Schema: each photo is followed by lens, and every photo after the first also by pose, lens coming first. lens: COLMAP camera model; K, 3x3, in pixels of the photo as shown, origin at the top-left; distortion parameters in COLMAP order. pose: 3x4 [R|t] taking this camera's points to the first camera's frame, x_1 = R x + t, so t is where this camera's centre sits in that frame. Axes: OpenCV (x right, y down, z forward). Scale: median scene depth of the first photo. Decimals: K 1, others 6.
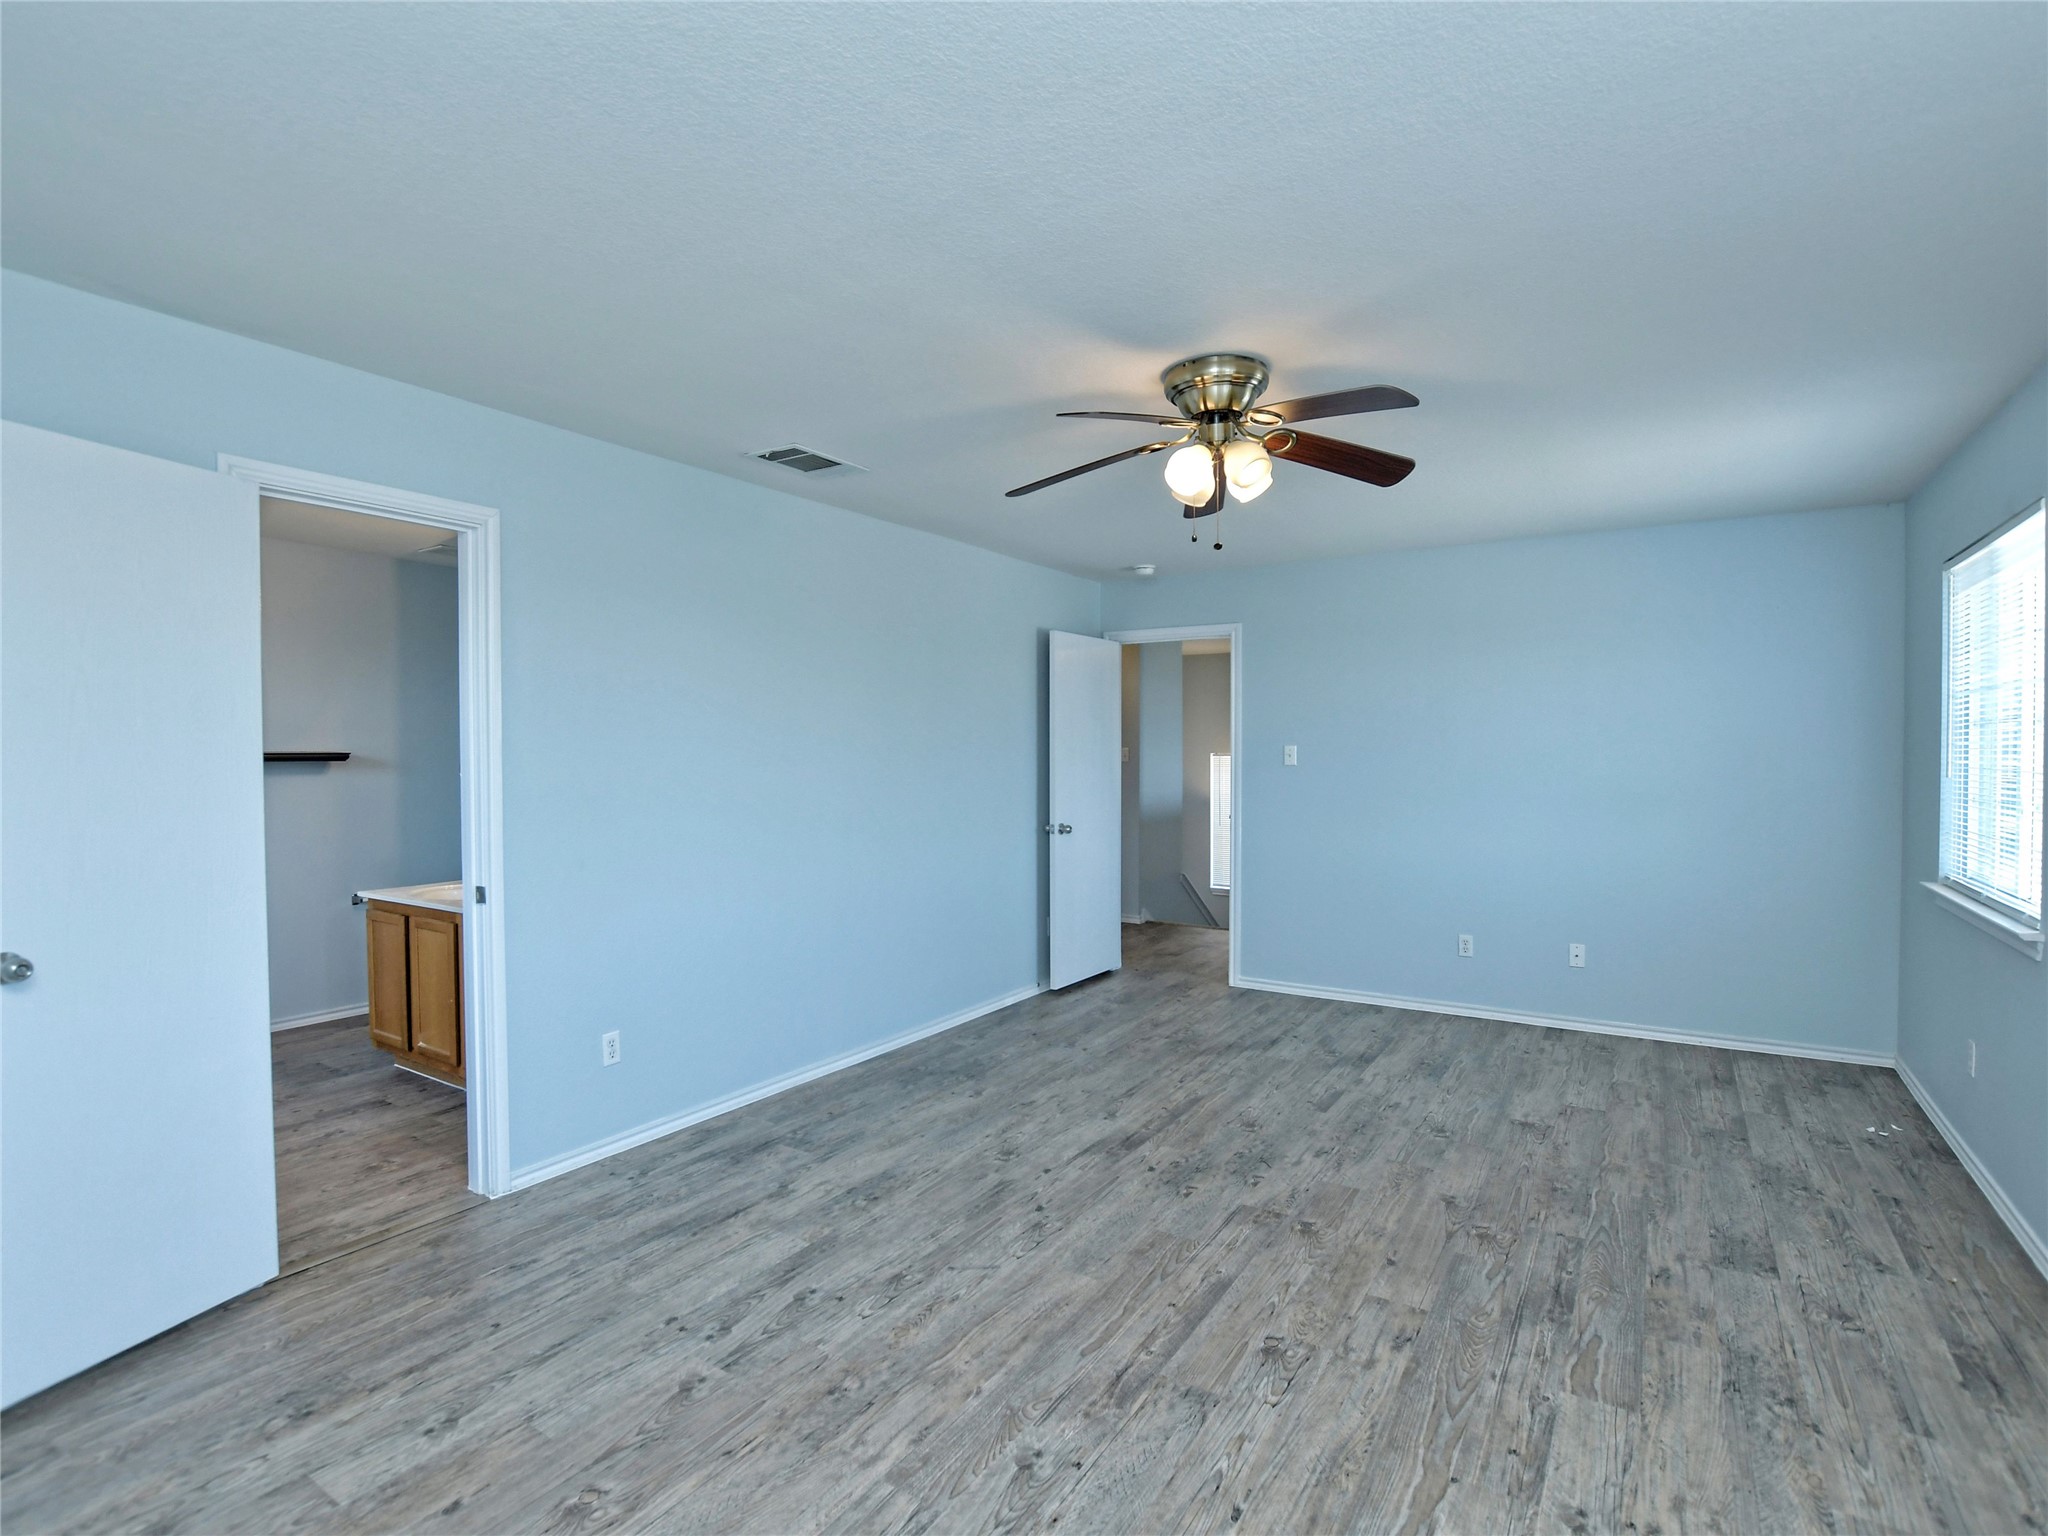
lens RADIAL K [[1027.5, 0, 992.7], [0, 1027.5, 774.9], [0, 0, 1]] dist [-0.030825, 0.001854]
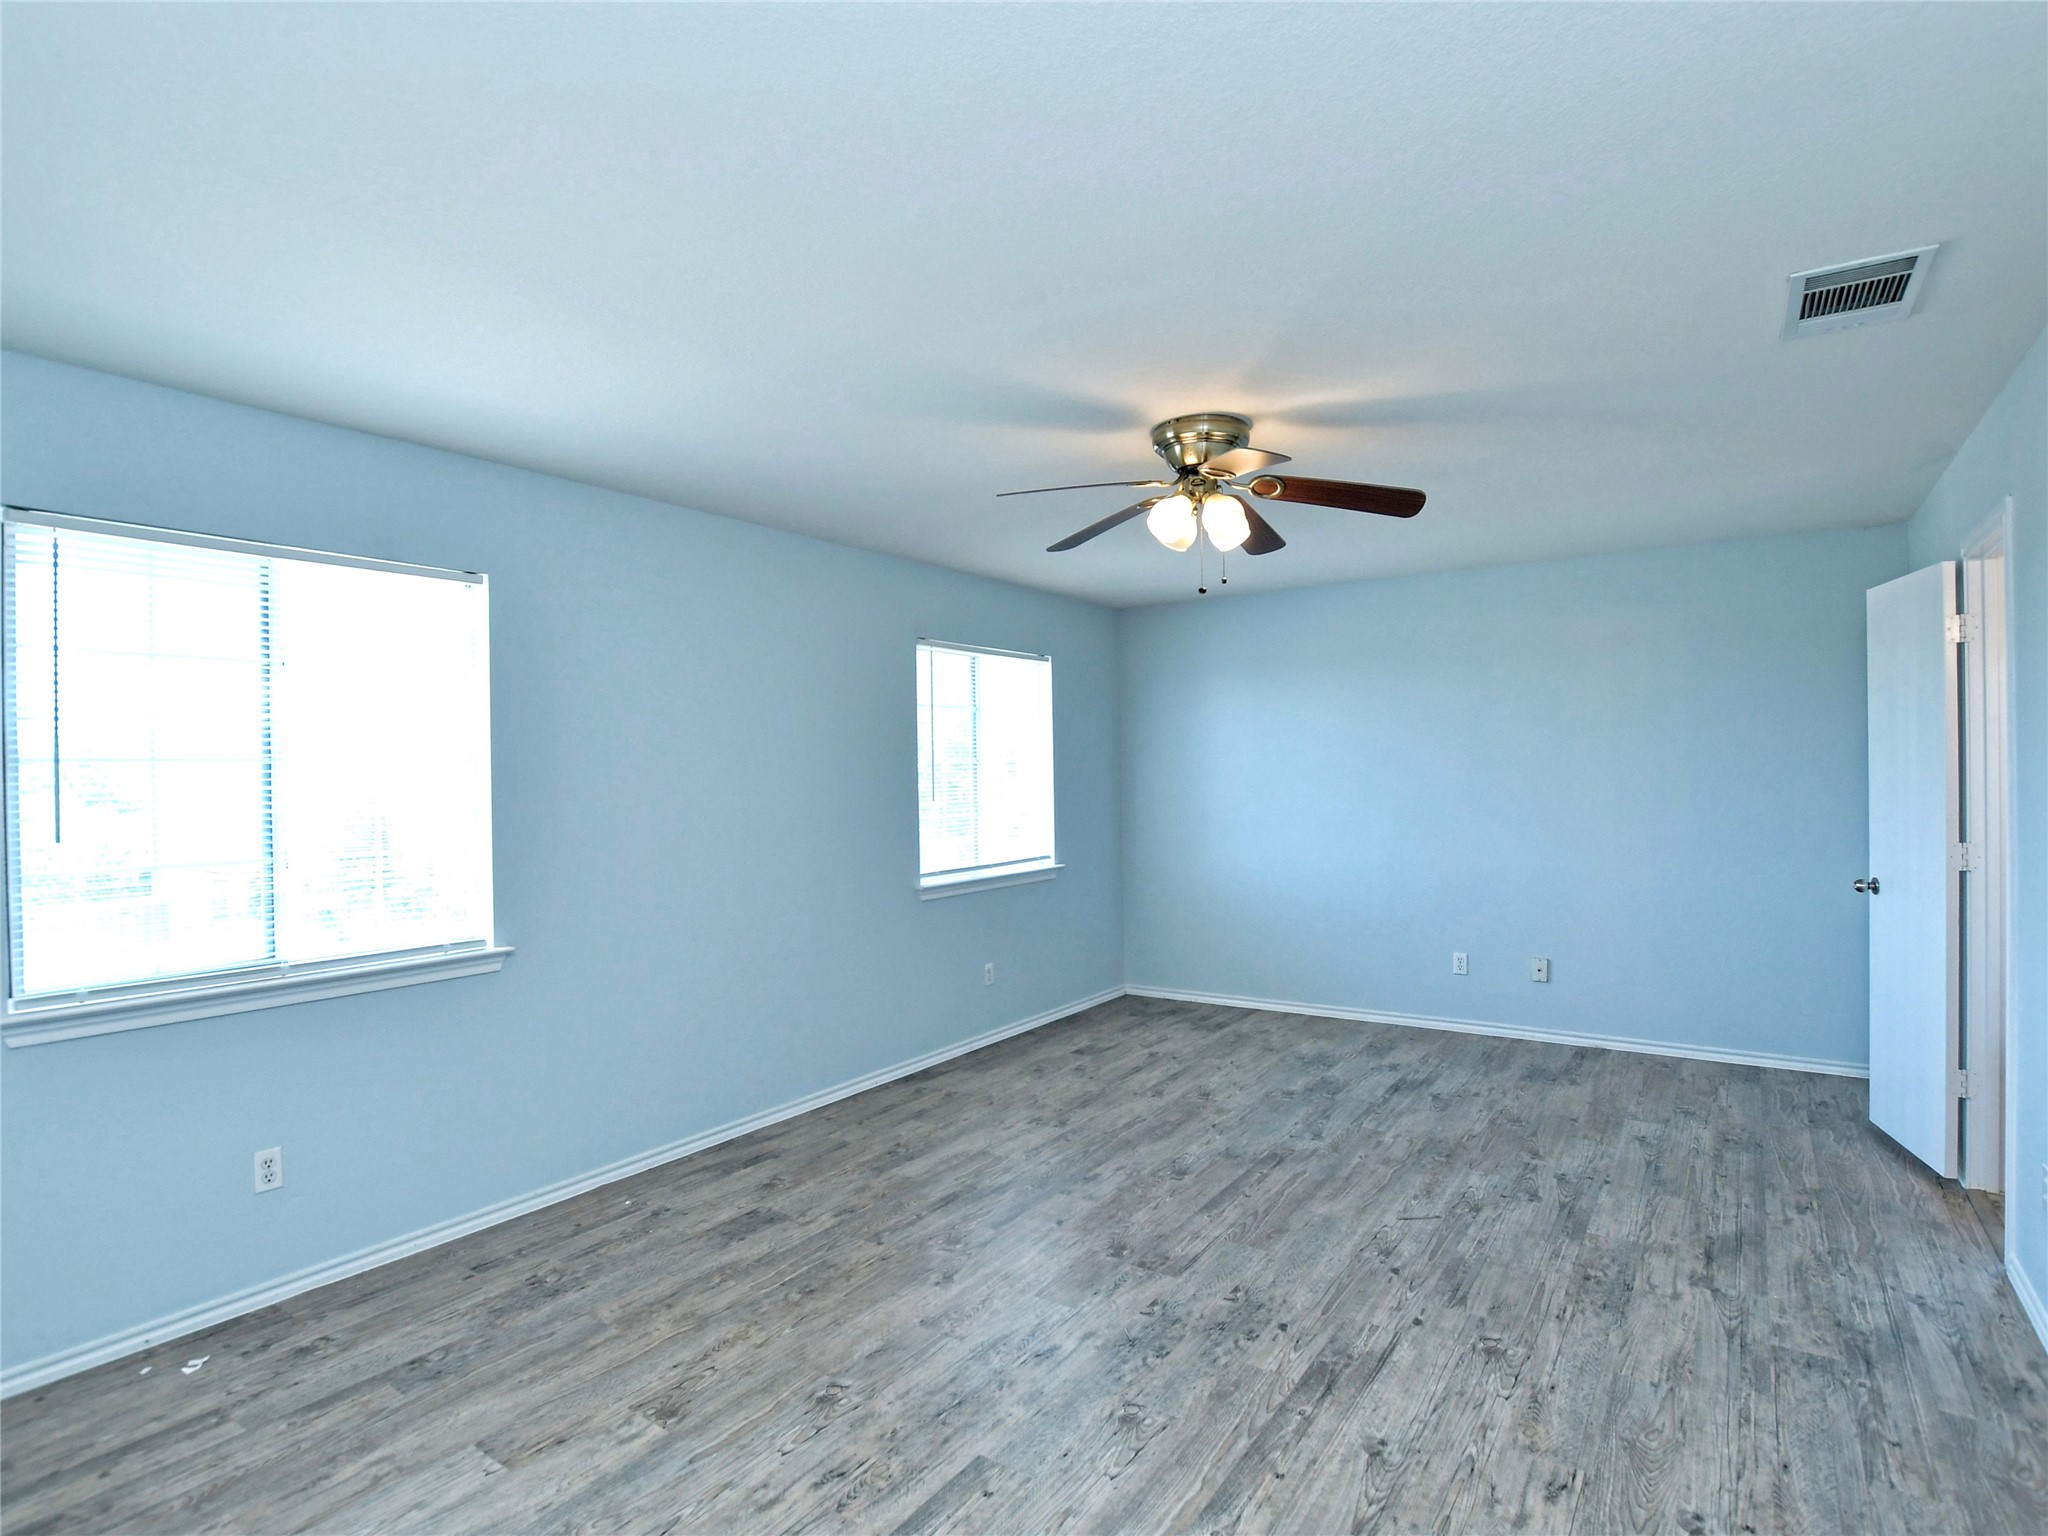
lens RADIAL K [[1027.5, 0, 992.7], [0, 1027.5, 774.9], [0, 0, 1]] dist [-0.030825, 0.001854]
pose [[-0.998769, 0.017151, 0.046550, 0.378289], [0.018296, 0.999538, 0.024284, -0.059629], [-0.046112, 0.025105, -0.998621, 2.017909]]
